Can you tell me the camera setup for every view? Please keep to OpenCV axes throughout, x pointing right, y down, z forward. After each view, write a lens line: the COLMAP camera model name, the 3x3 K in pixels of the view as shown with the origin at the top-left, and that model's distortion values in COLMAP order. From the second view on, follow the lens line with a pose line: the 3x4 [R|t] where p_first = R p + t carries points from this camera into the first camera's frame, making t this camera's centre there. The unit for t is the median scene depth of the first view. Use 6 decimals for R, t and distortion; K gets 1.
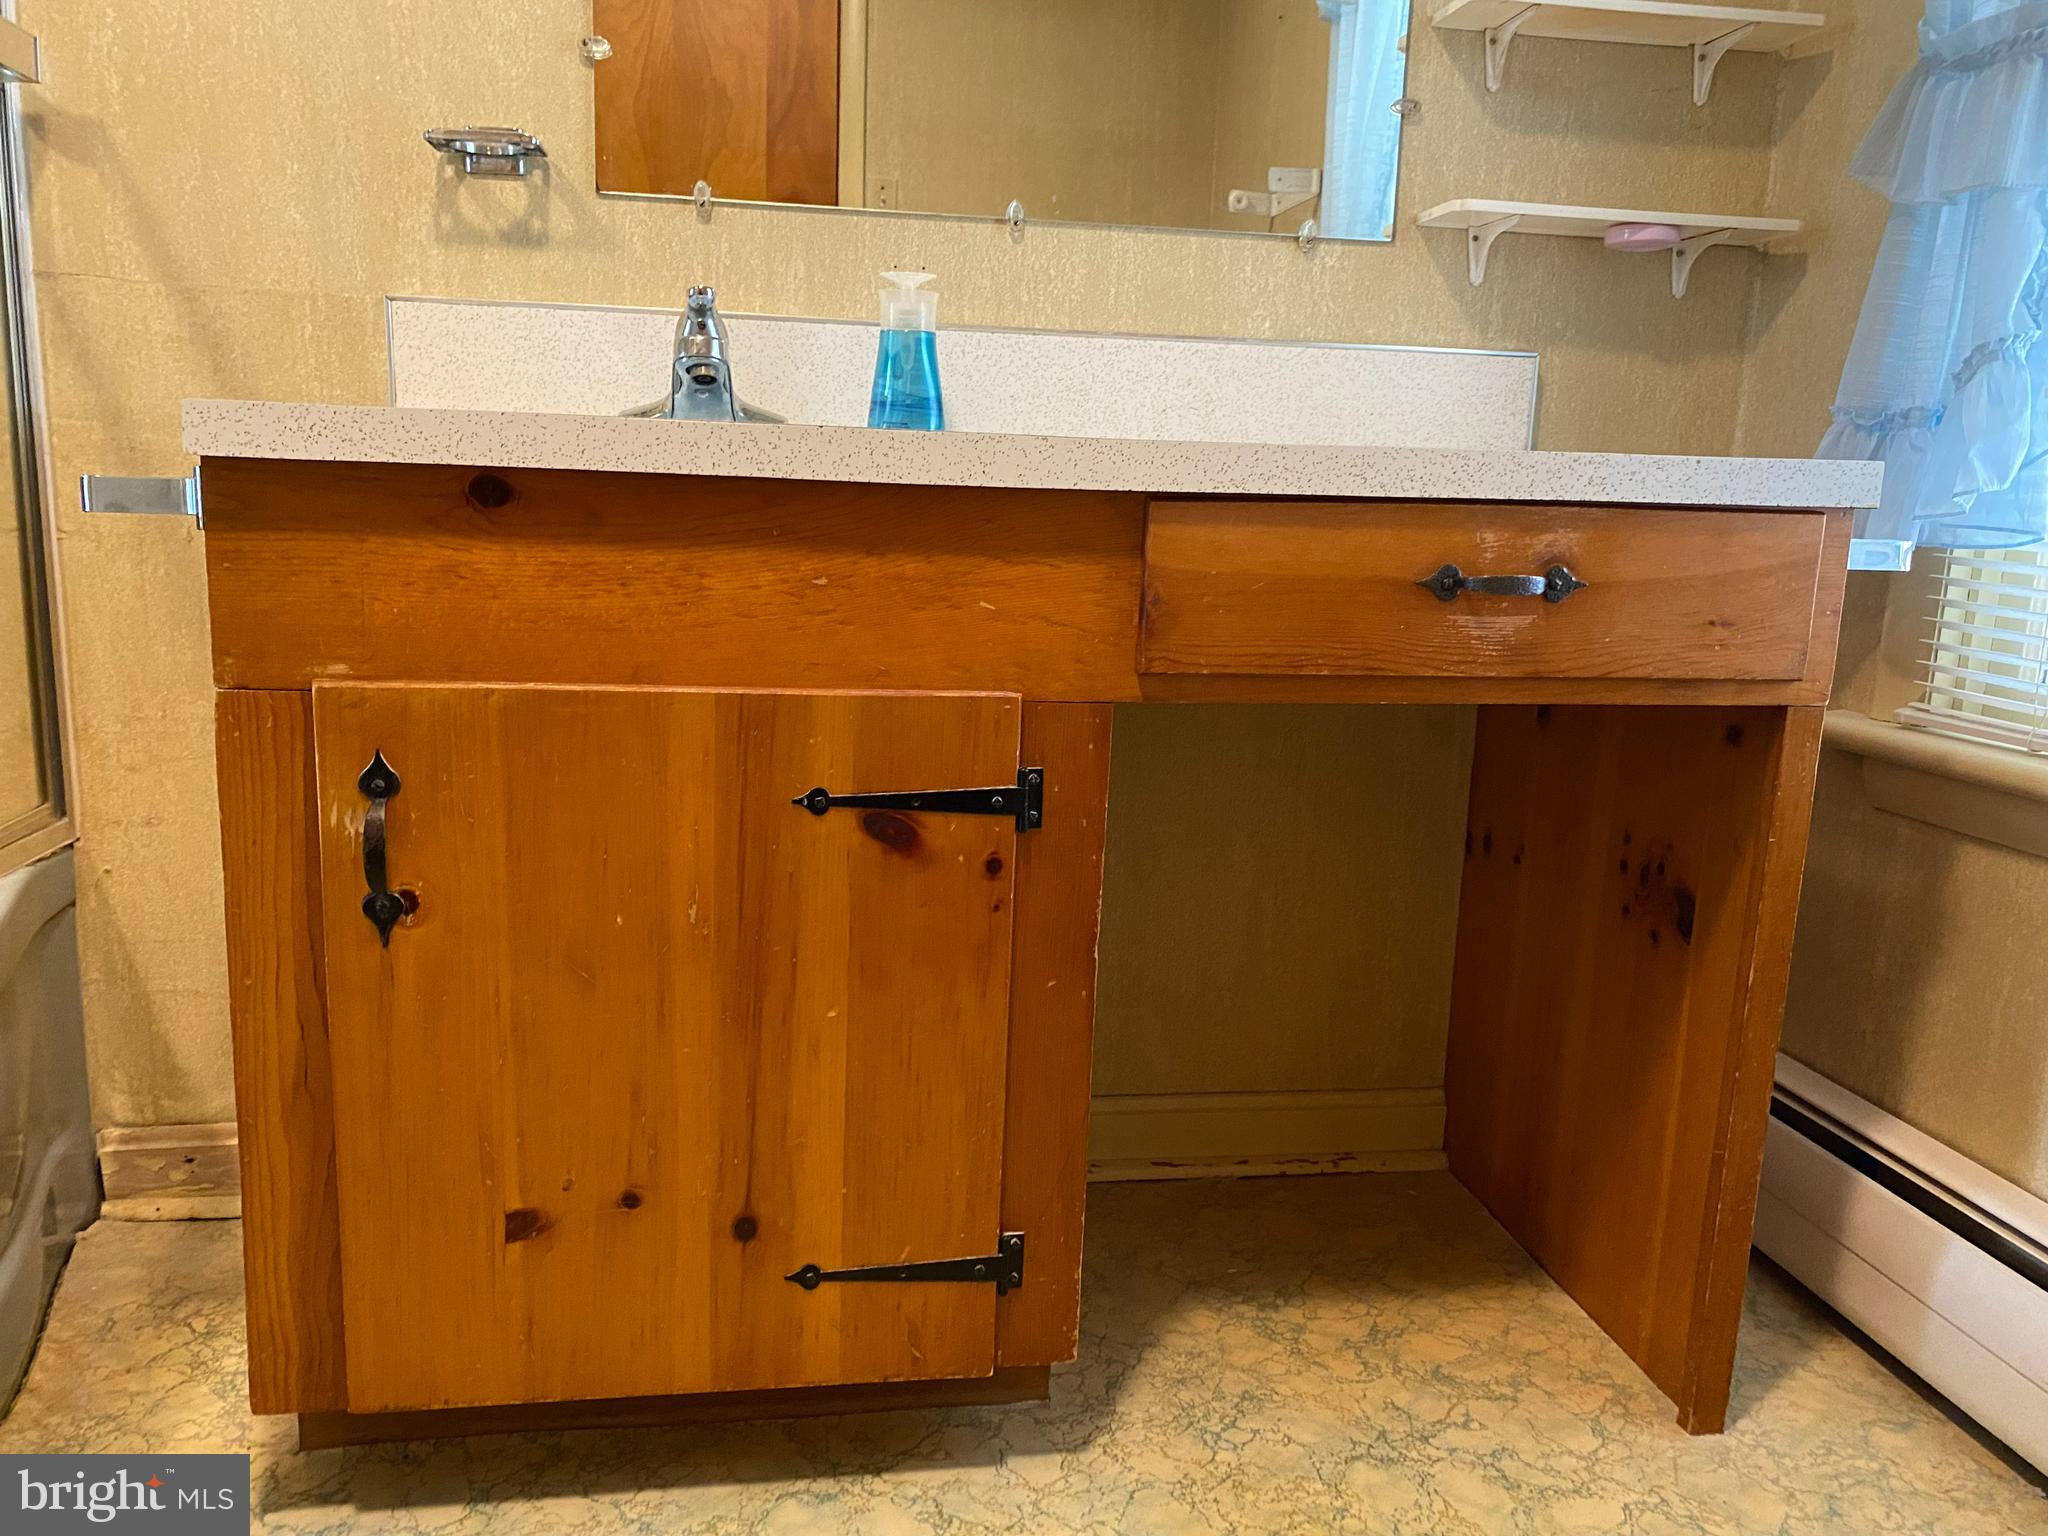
lens RADIAL K [[1596.7, 0, 1024.0], [0, 1596.7, 768.0], [0, 0, 1]] dist [0.013095, -0.005429]
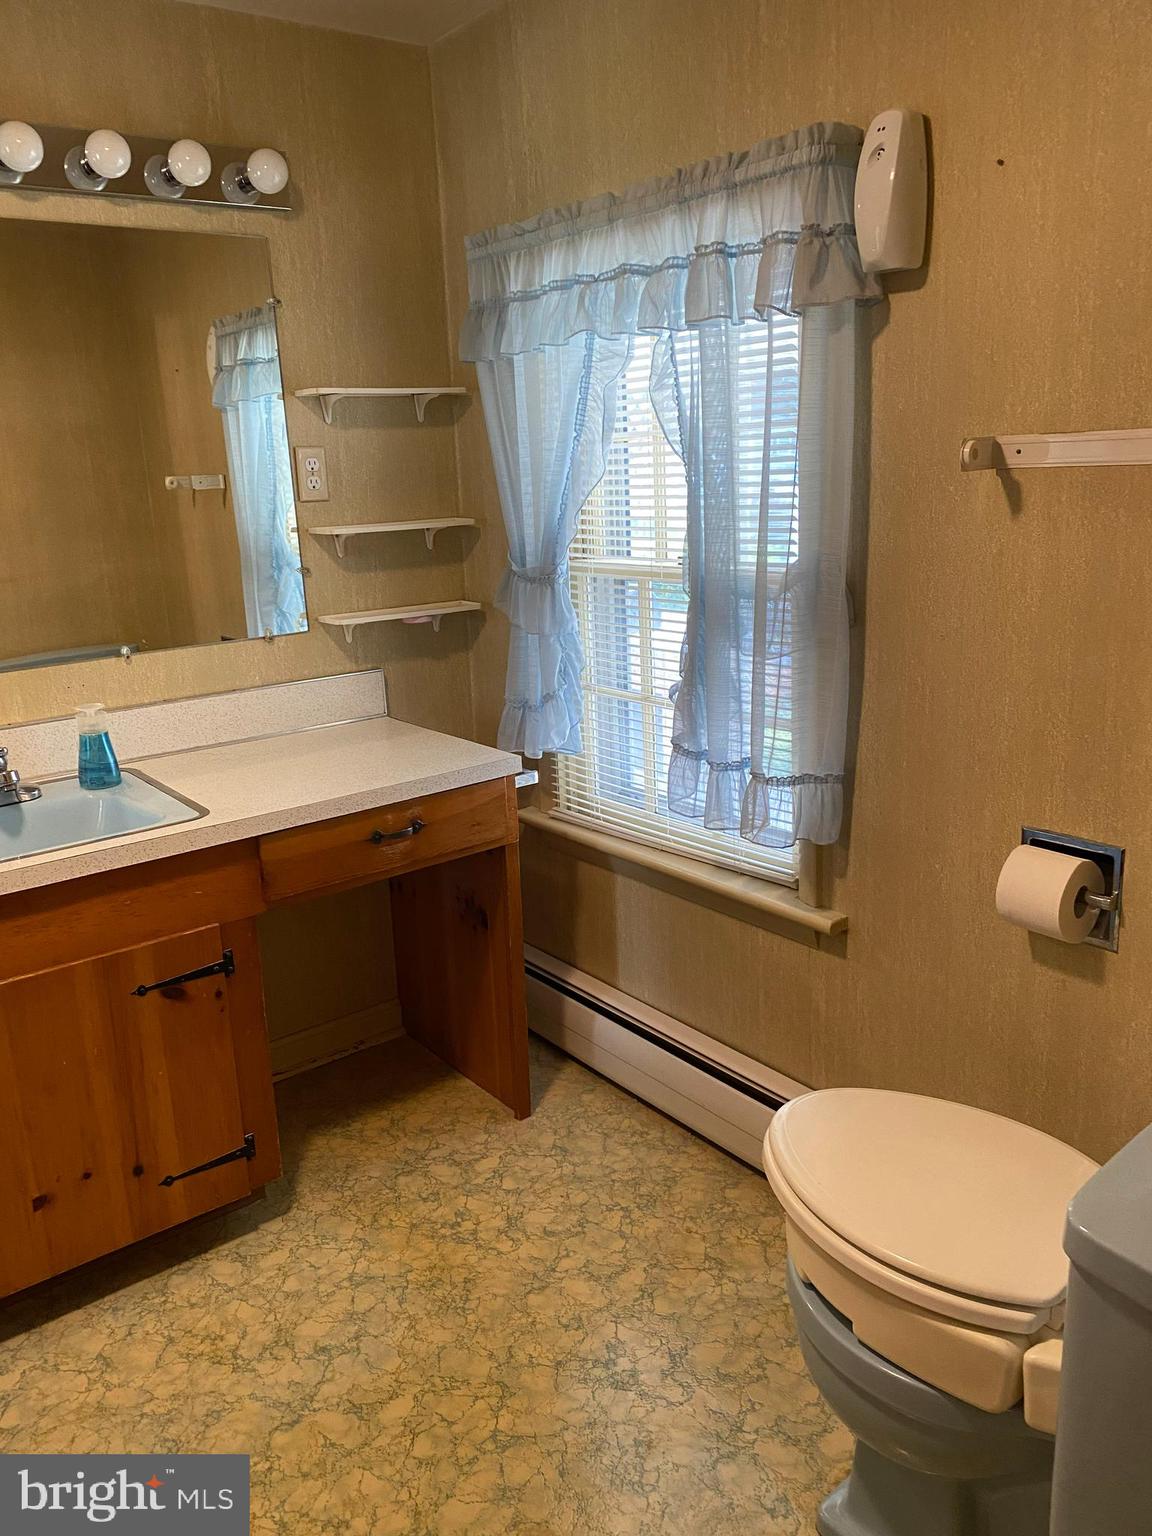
lens RADIAL K [[1170.7, 0, 572.5], [0, 1170.7, 749.4], [0, 0, 1]] dist [0.076131, -0.138962]
pose [[0.880414, -0.184326, 0.436915, -0.215439], [0.163291, 0.982857, 0.085606, -0.304330], [-0.445205, -0.004025, 0.895420, -0.697239]]
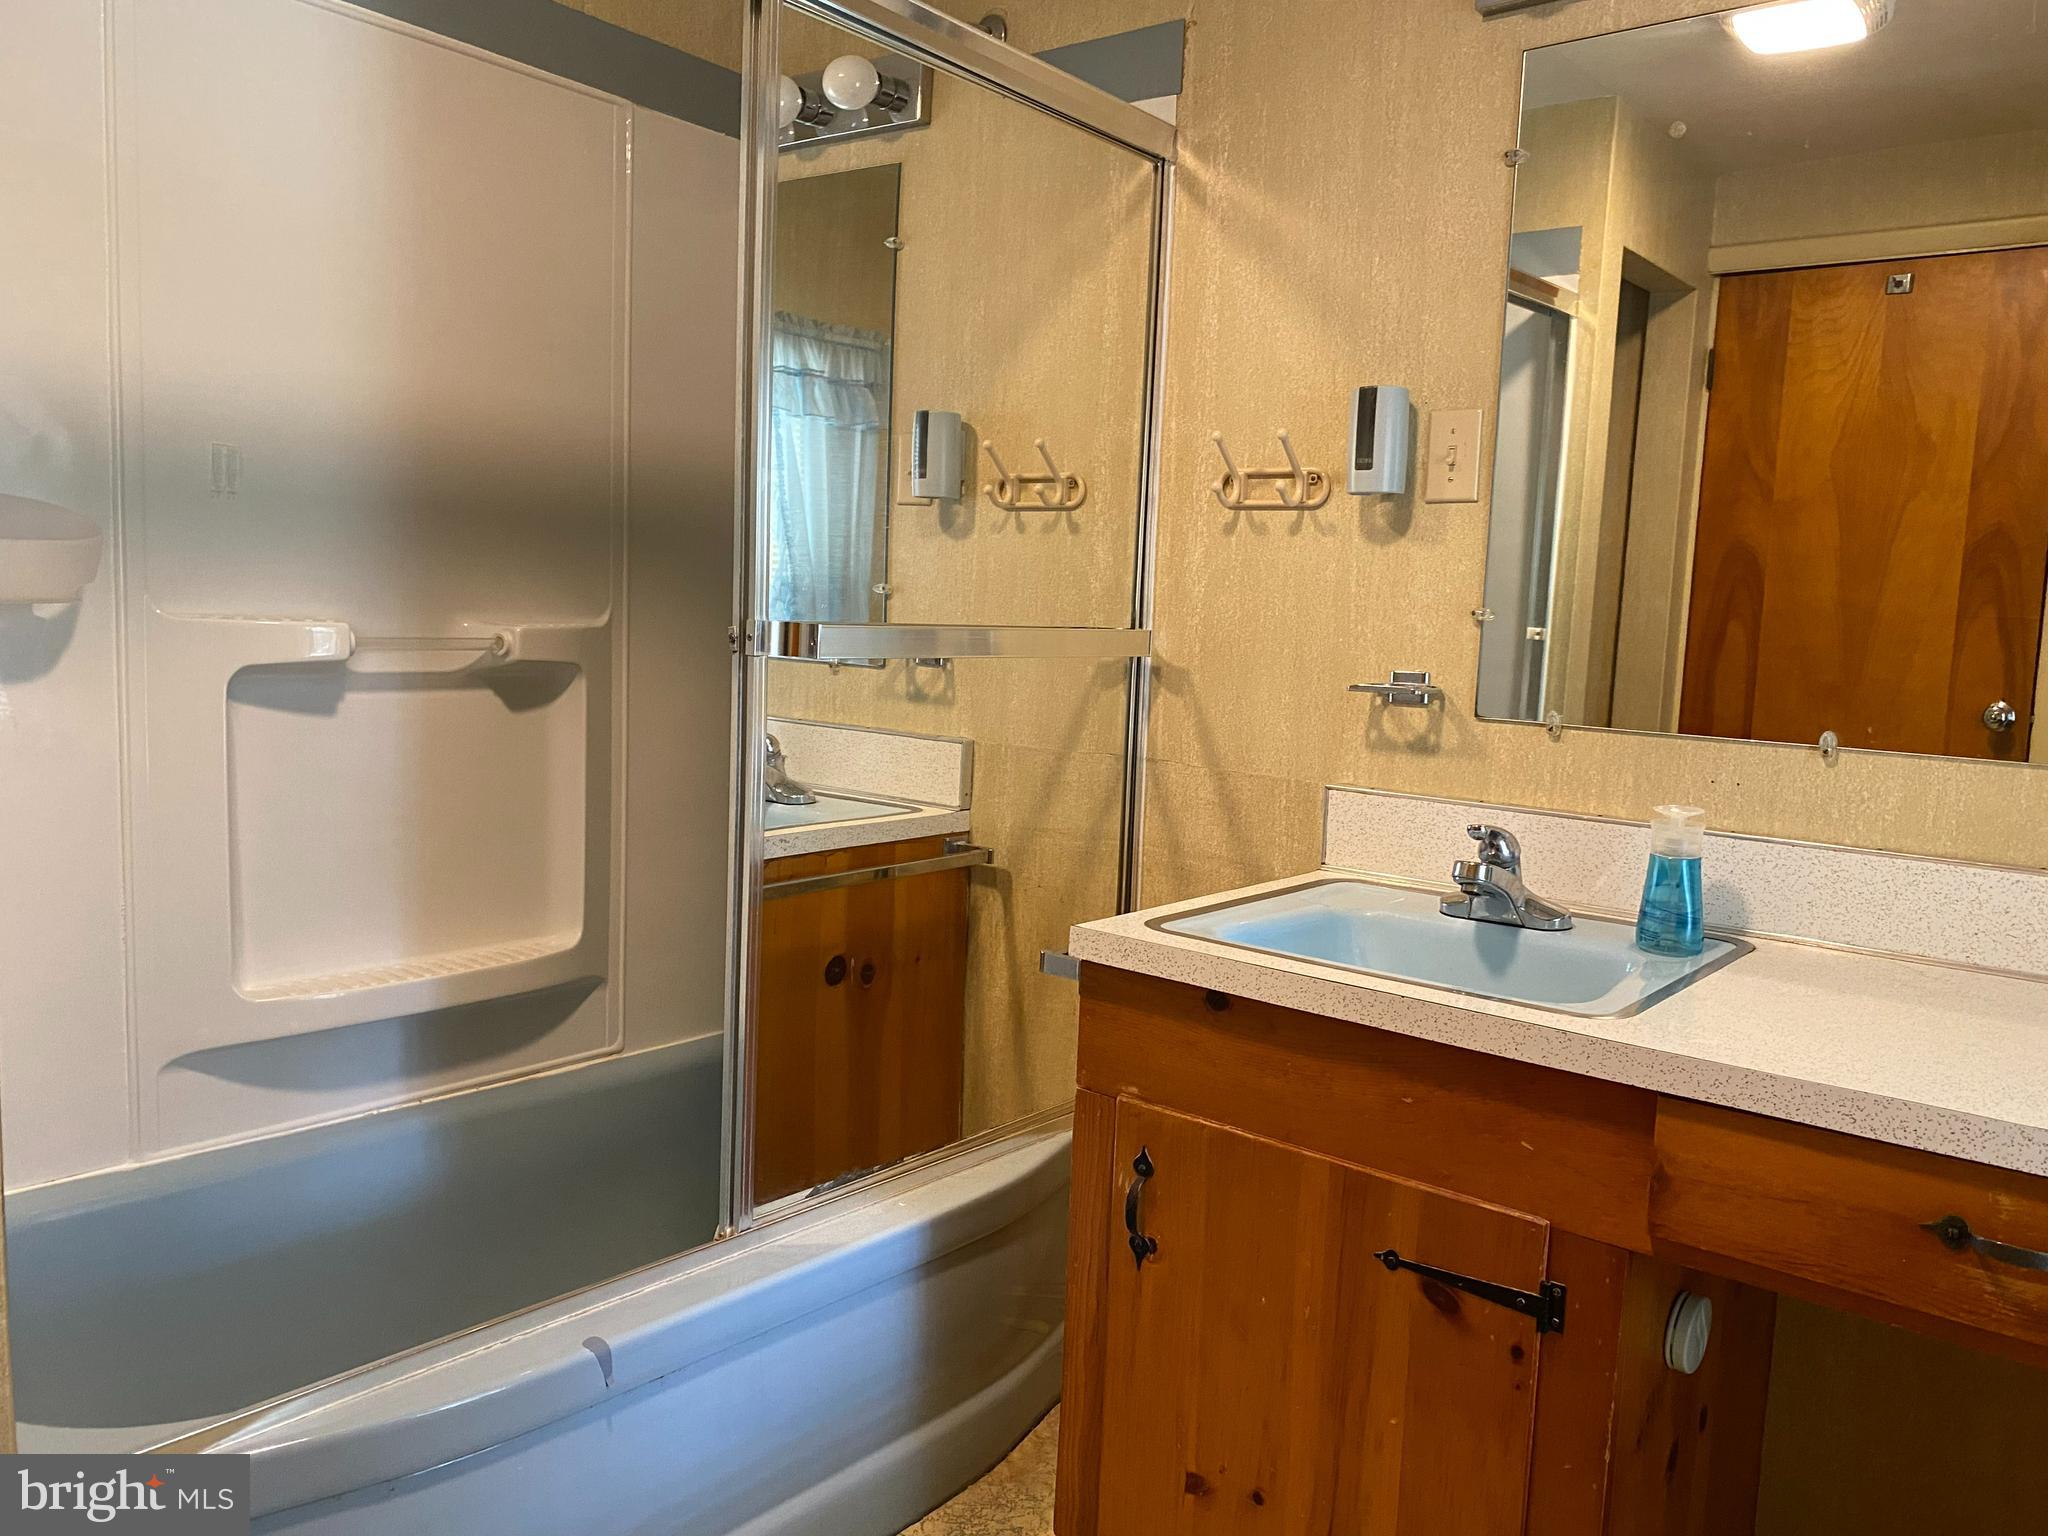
lens RADIAL K [[1553.0, 0, 1028.3], [0, 1553.0, 740.4], [0, 0, 1]] dist [0.014247, -0.000801]
pose [[0.667408, 0.061551, -0.742144, 0.497575], [-0.156221, 0.985975, -0.058716, -0.231214], [0.728122, 0.155126, 0.667663, -0.144739]]
